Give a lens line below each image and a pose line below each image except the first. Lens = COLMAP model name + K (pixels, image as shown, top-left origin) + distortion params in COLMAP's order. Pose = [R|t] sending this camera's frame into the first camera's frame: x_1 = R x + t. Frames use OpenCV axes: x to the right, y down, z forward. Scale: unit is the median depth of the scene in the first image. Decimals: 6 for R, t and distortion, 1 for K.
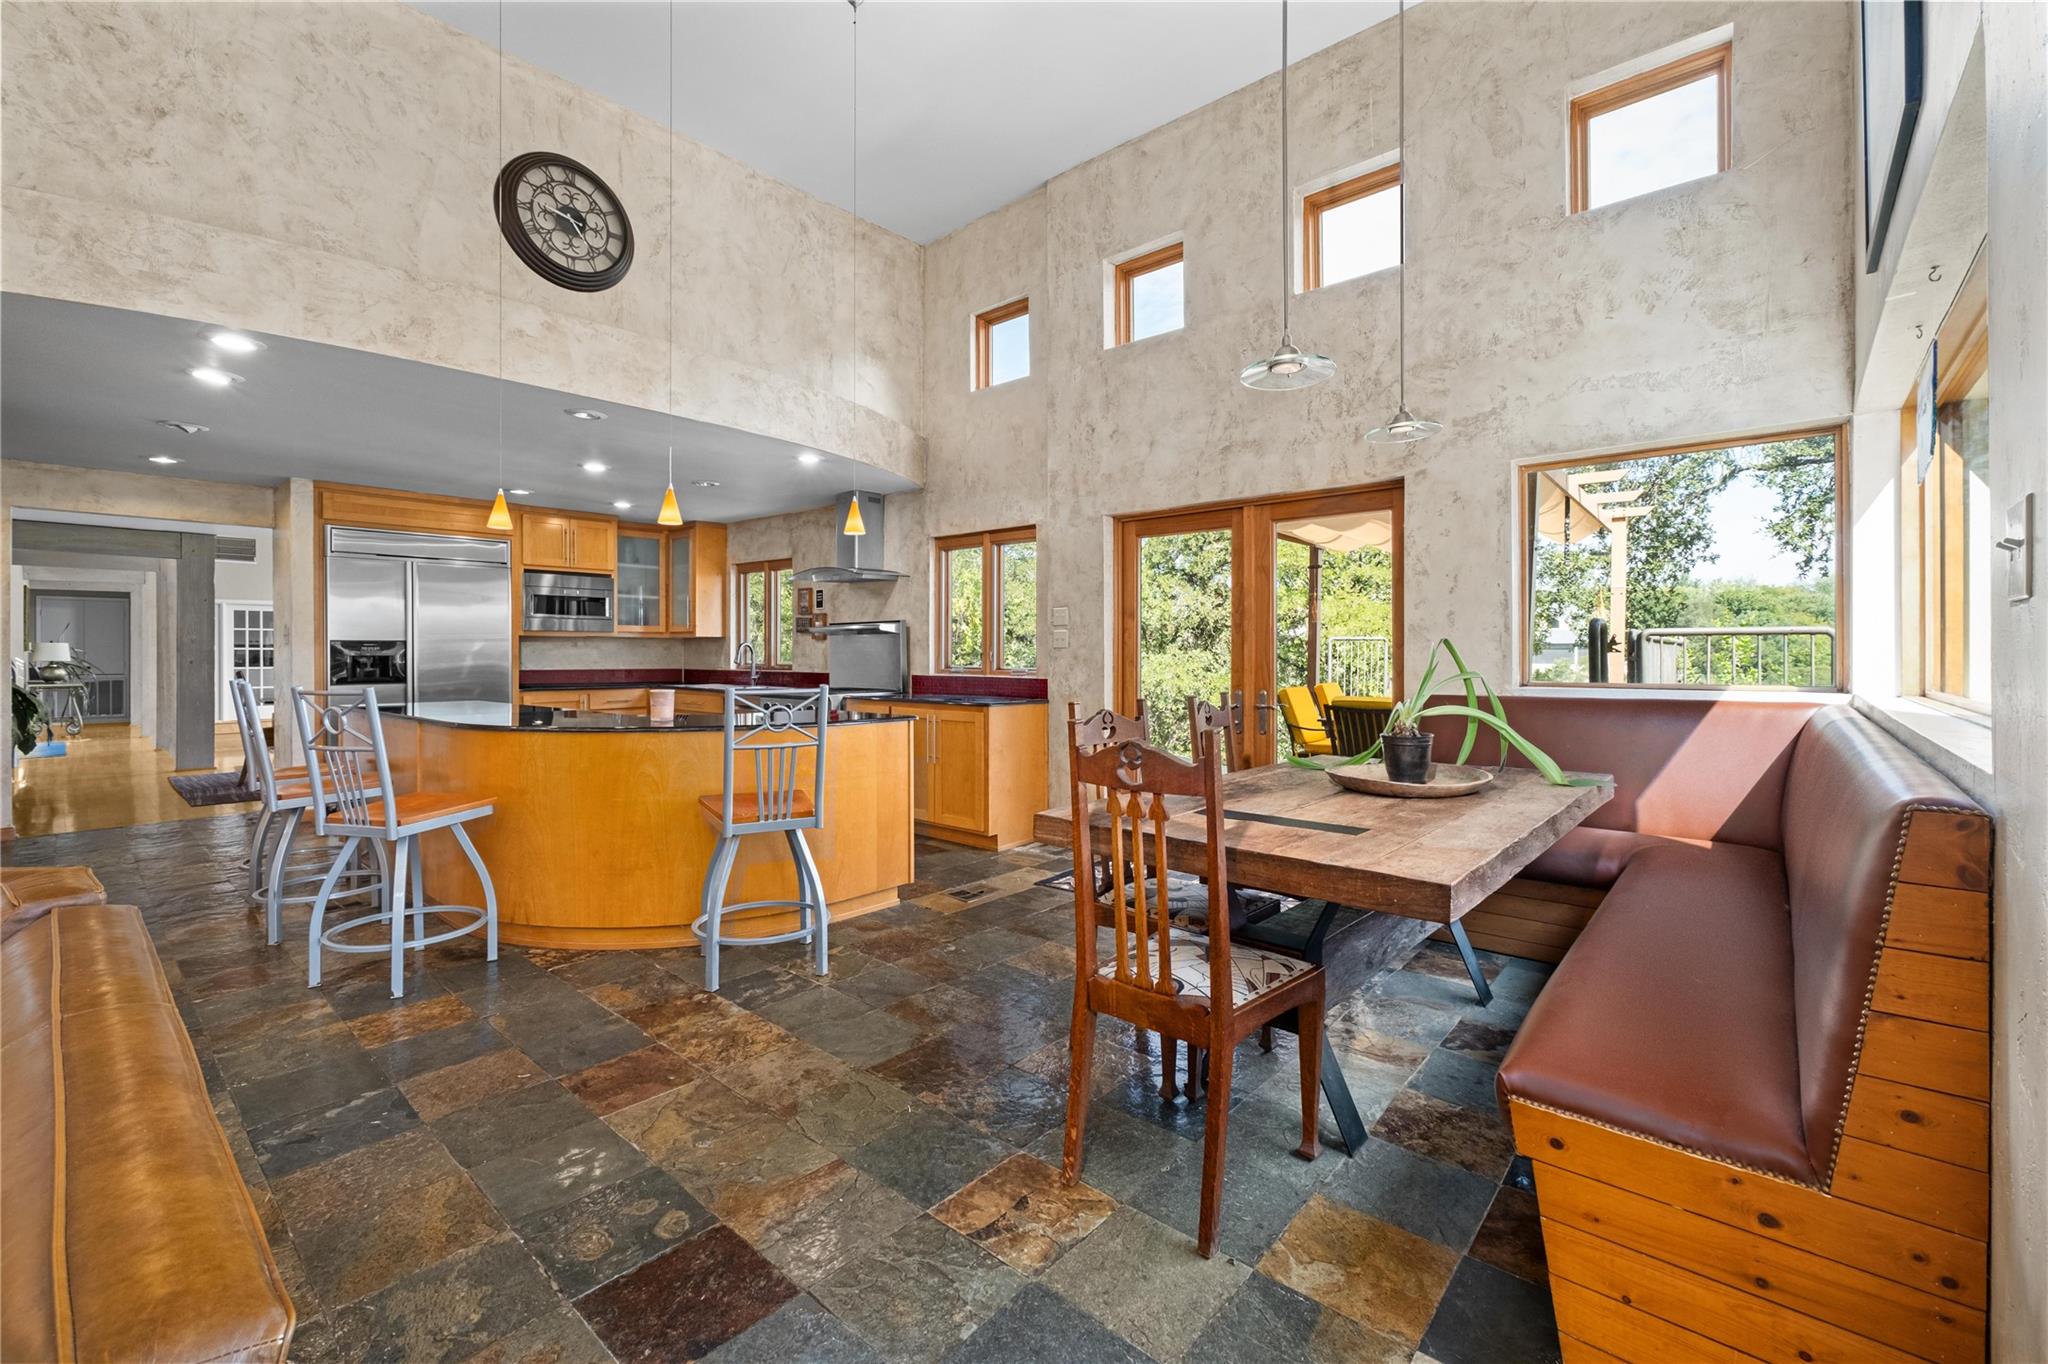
lens RADIAL K [[875.7, 0, 1019.1], [0, 875.7, 653.3], [0, 0, 1]] dist [0.000709, 0.003157]
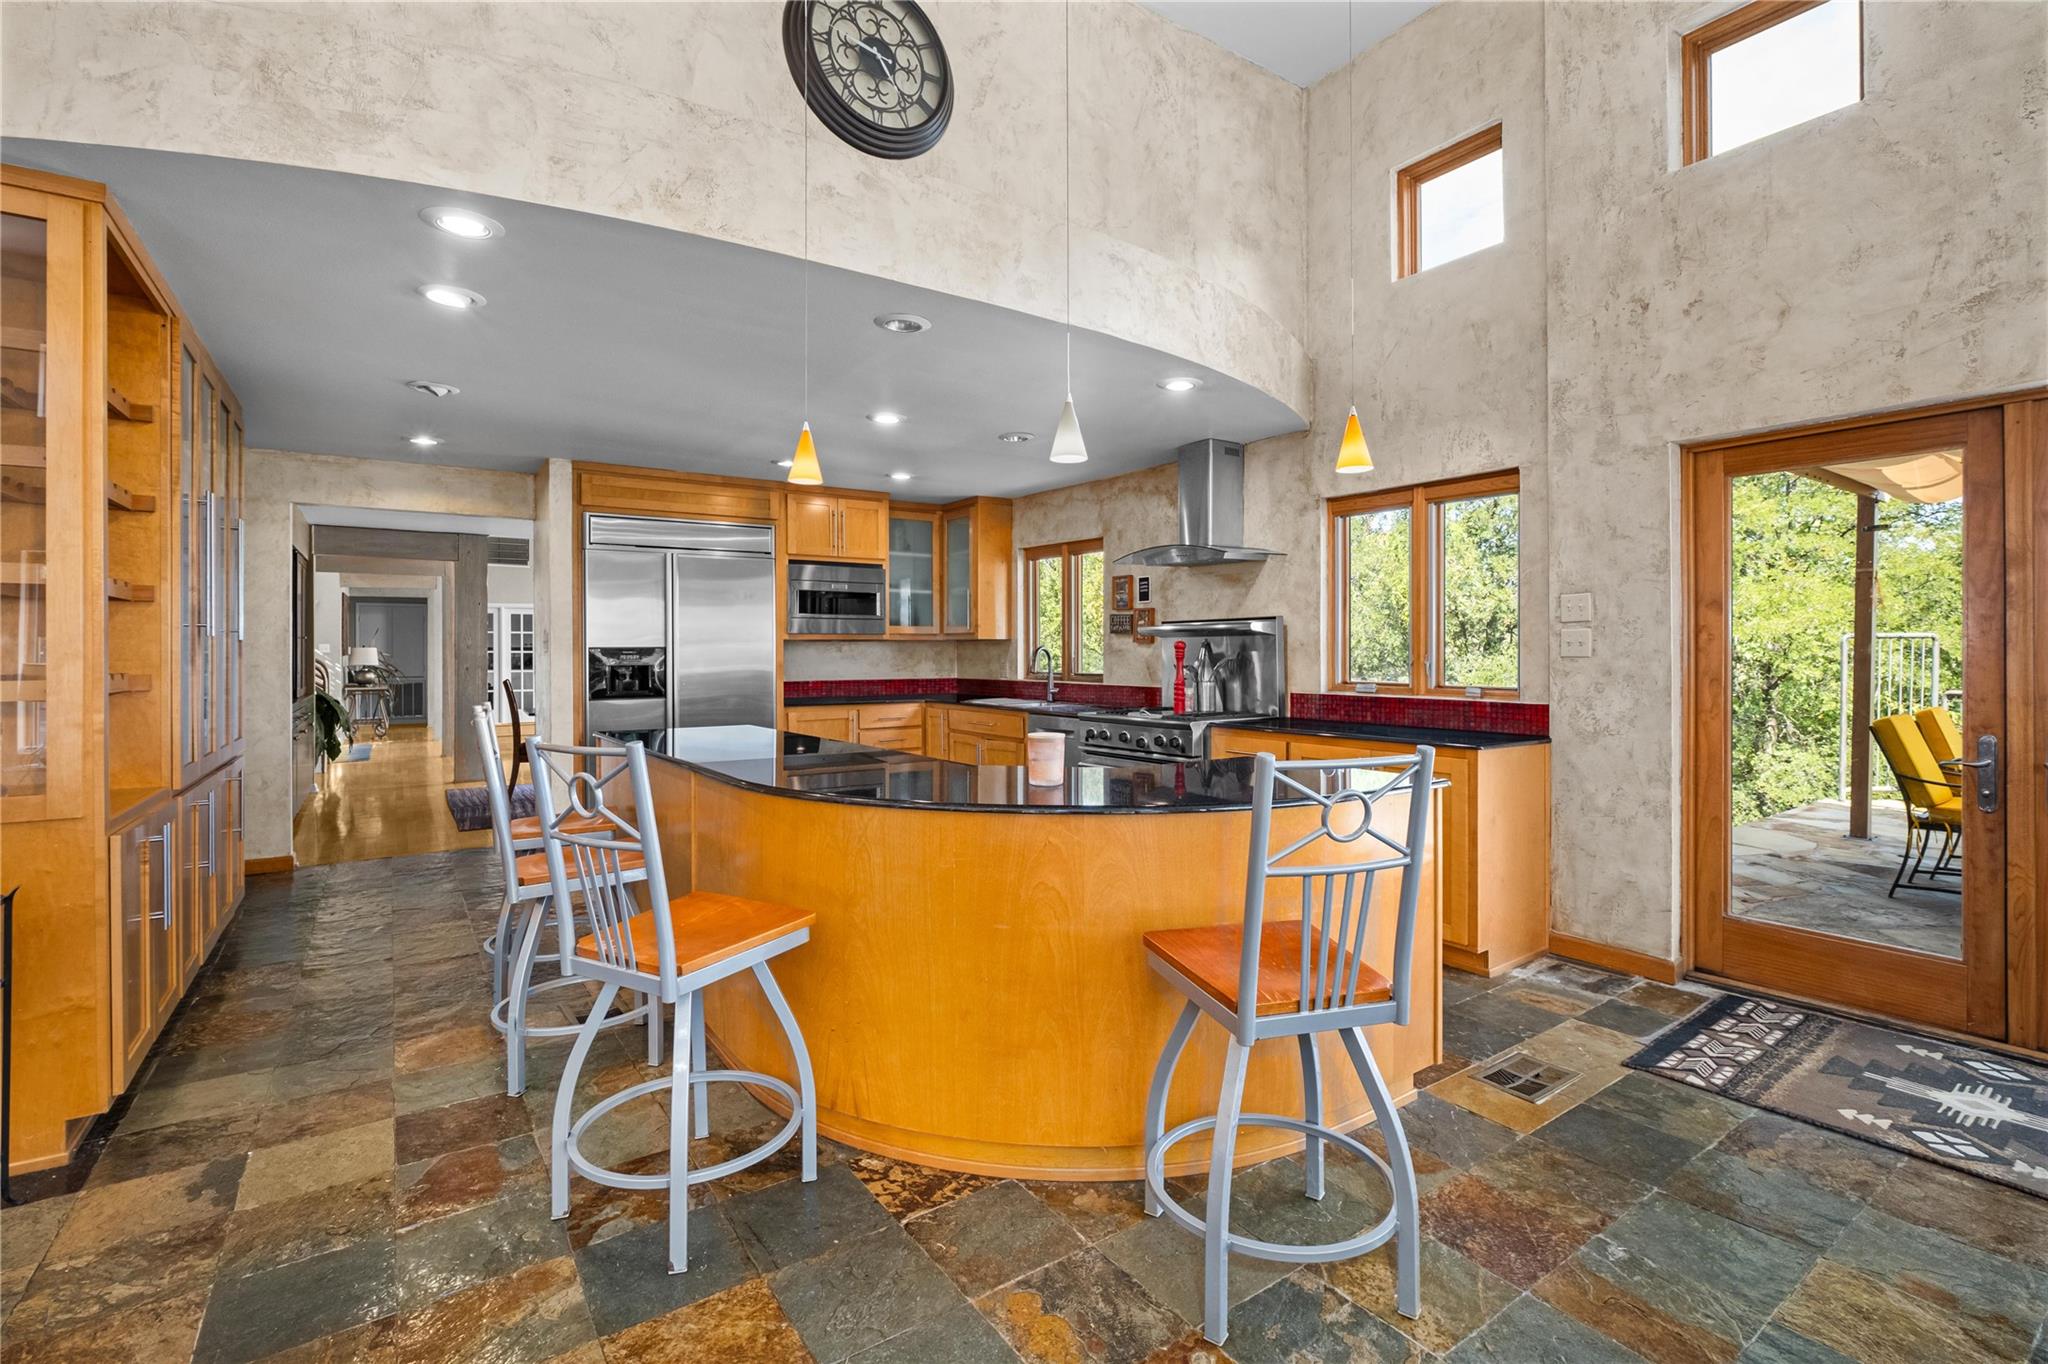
lens RADIAL K [[942.7, 0, 1017.1], [0, 942.7, 651.0], [0, 0, 1]] dist [-0.004454, 0.002884]
pose [[0.970453, -0.002415, -0.241279, -0.181680], [0.002235, 0.999997, -0.001016, -0.010845], [0.241280, 0.000447, 0.970455, 0.239529]]
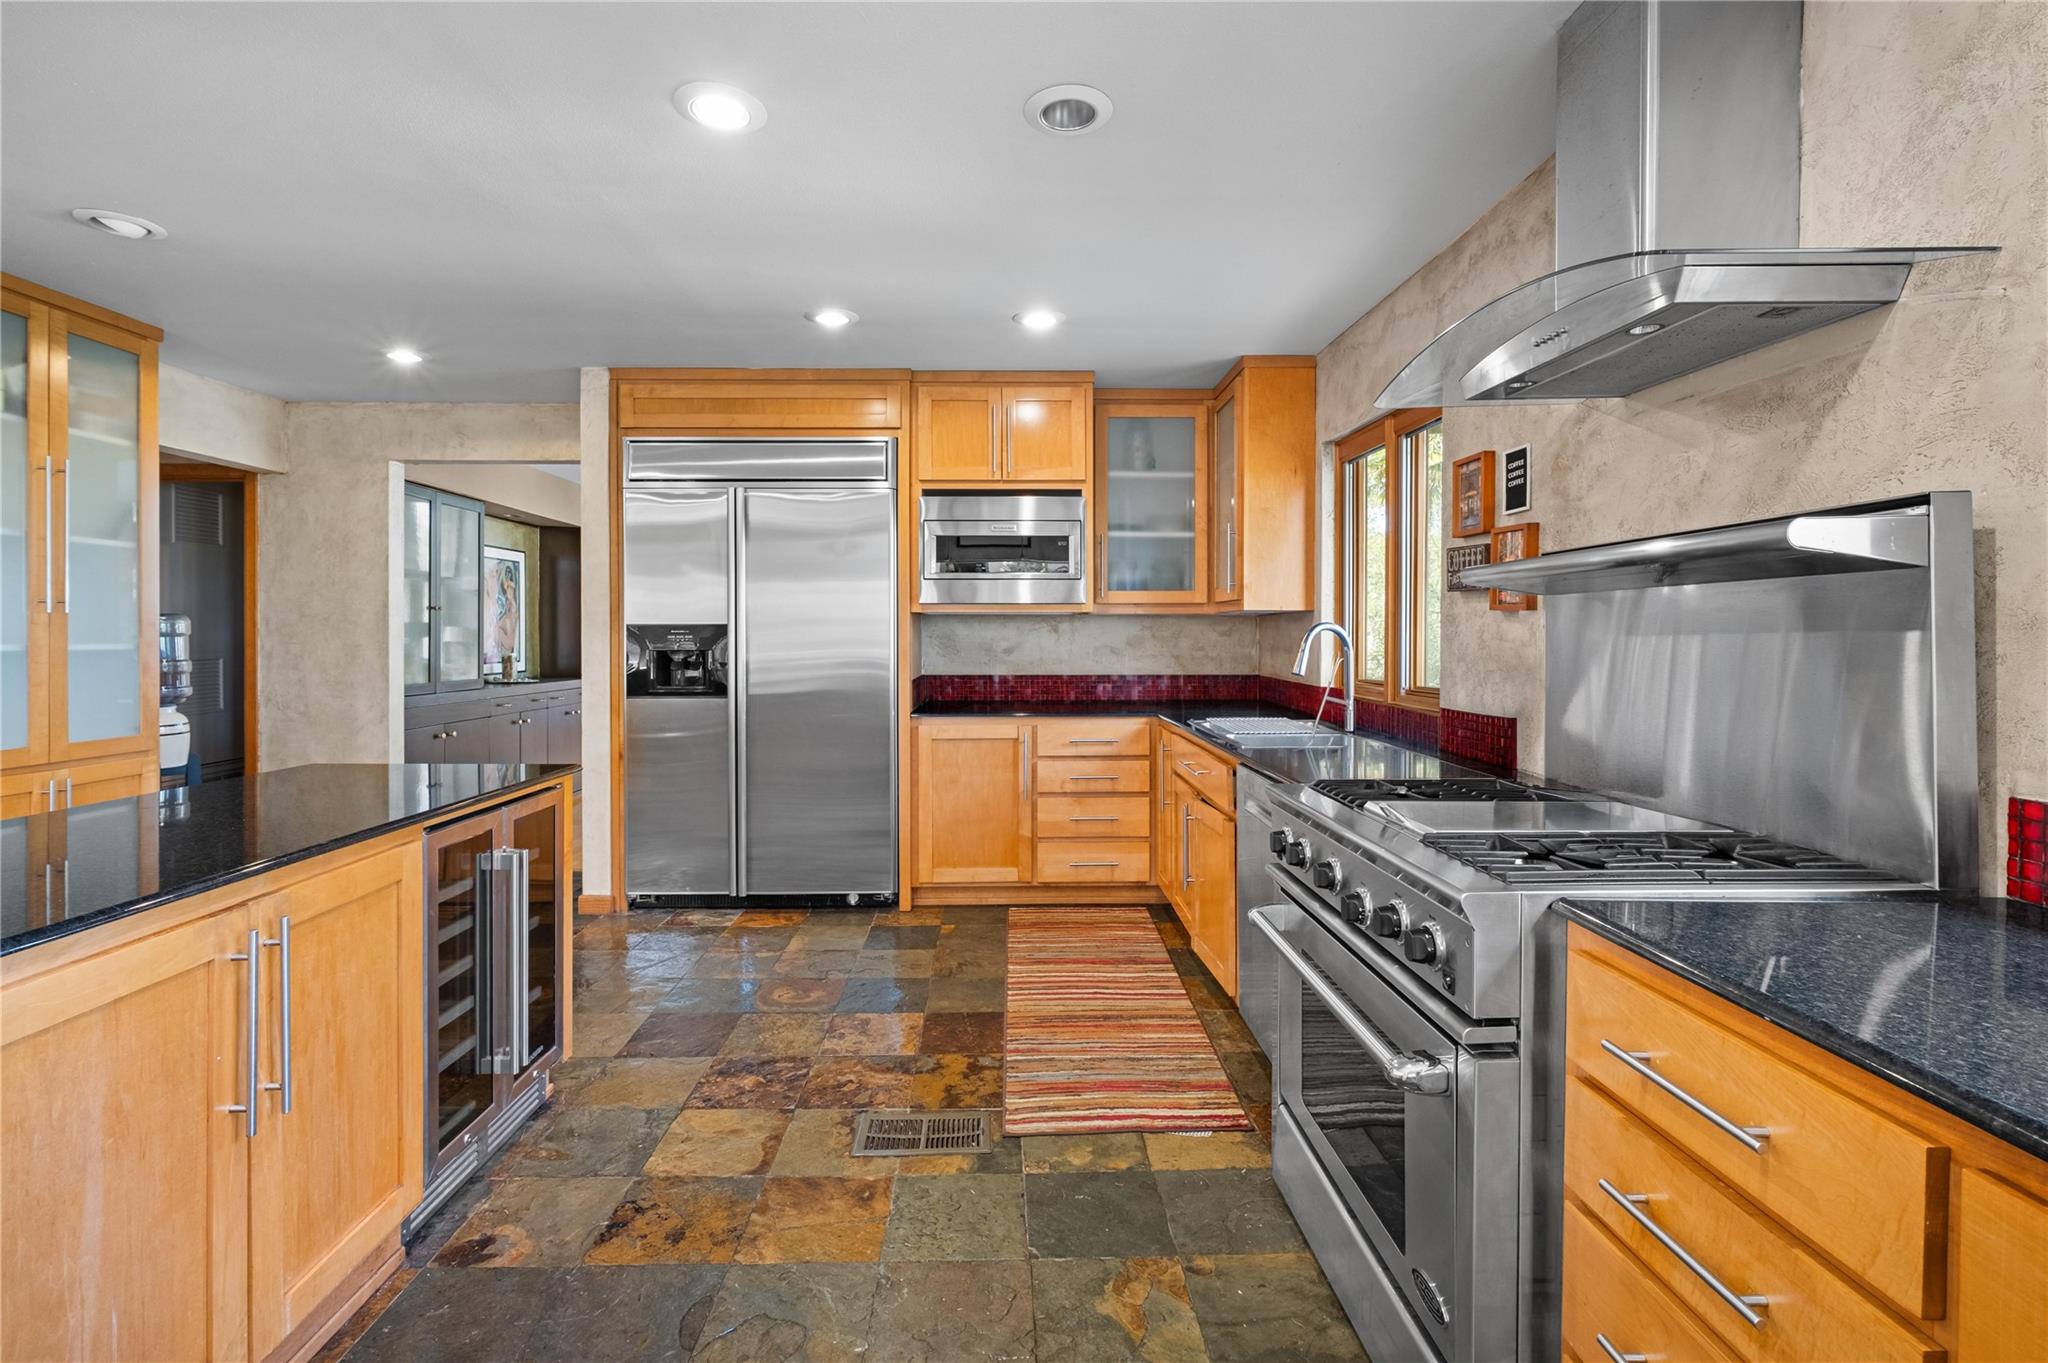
lens RADIAL K [[917.2, 0, 1017.3], [0, 917.2, 645.3], [0, 0, 1]] dist [-0.002228, 0.000360]
pose [[0.685931, 0.009697, -0.727602, -0.148979], [-0.000114, 0.999913, 0.013219, -0.010731], [0.727667, -0.008984, 0.685872, 0.858820]]
